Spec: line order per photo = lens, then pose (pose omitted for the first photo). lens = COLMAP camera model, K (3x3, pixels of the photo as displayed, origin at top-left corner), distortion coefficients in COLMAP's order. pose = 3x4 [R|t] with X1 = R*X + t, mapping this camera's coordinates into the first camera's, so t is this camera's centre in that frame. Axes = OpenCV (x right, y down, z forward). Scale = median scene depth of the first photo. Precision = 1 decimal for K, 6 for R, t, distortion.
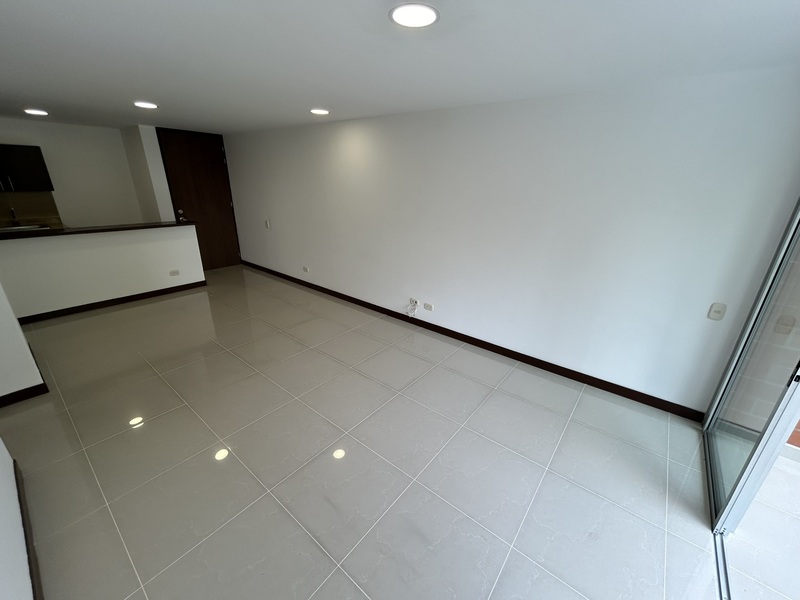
lens RADIAL K [[324.0, 0, 403.9], [0, 324.0, 300.9], [0, 0, 1]] dist [-0.001391, 0.000414]
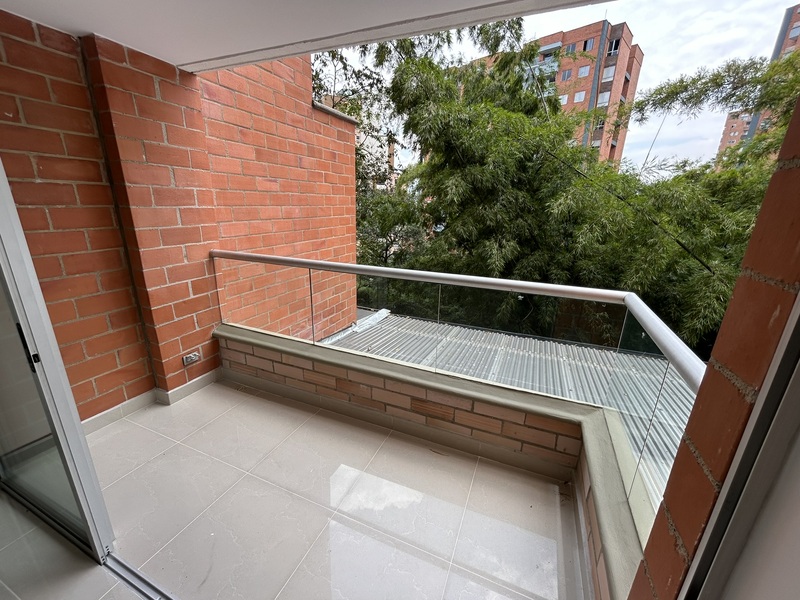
lens RADIAL K [[324.0, 0, 395.7], [0, 324.0, 301.7], [0, 0, 1]] dist [-0.001391, 0.000414]
pose [[-0.275117, -0.303522, 0.912242, 0.078069], [0.318418, 0.866539, 0.384345, 0.029041], [-0.907150, 0.396214, -0.141752, 0.069620]]
